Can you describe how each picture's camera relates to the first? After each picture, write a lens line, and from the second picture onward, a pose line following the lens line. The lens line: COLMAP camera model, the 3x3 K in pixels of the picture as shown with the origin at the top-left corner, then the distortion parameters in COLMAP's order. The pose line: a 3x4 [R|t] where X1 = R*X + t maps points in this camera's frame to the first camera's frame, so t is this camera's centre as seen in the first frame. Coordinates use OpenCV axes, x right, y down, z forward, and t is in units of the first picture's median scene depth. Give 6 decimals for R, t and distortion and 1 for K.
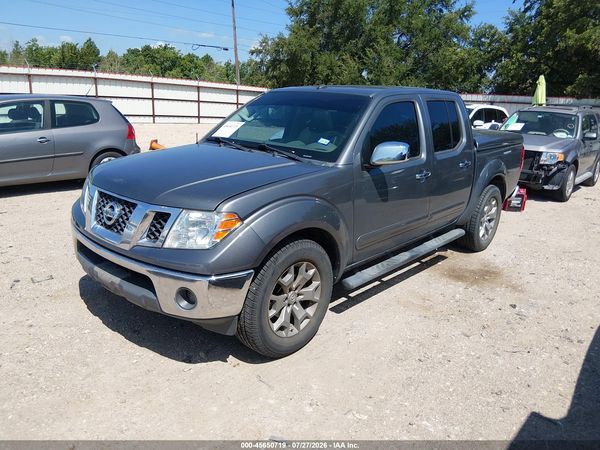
lens RADIAL K [[453.7, 0, 300.0], [0, 453.7, 225.0], [0, 0, 1]] dist [0.078739, -0.148638]
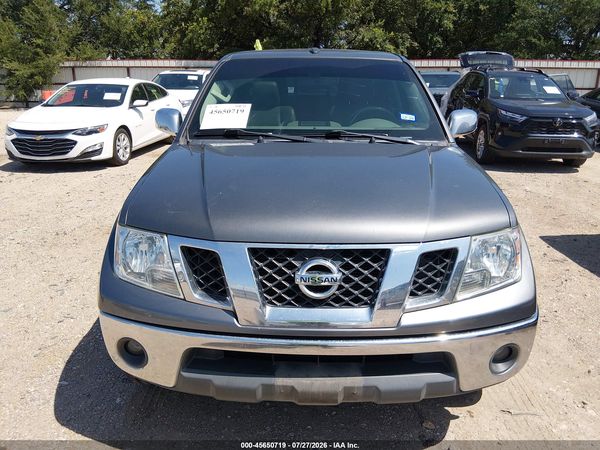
lens RADIAL K [[453.7, 0, 300.0], [0, 453.7, 225.0], [0, 0, 1]] dist [0.078739, -0.148638]
pose [[0.751791, -0.246117, 0.611748, -0.098371], [0.204303, 0.969020, 0.138781, -0.022059], [-0.626953, 0.020647, 0.778783, 0.070061]]
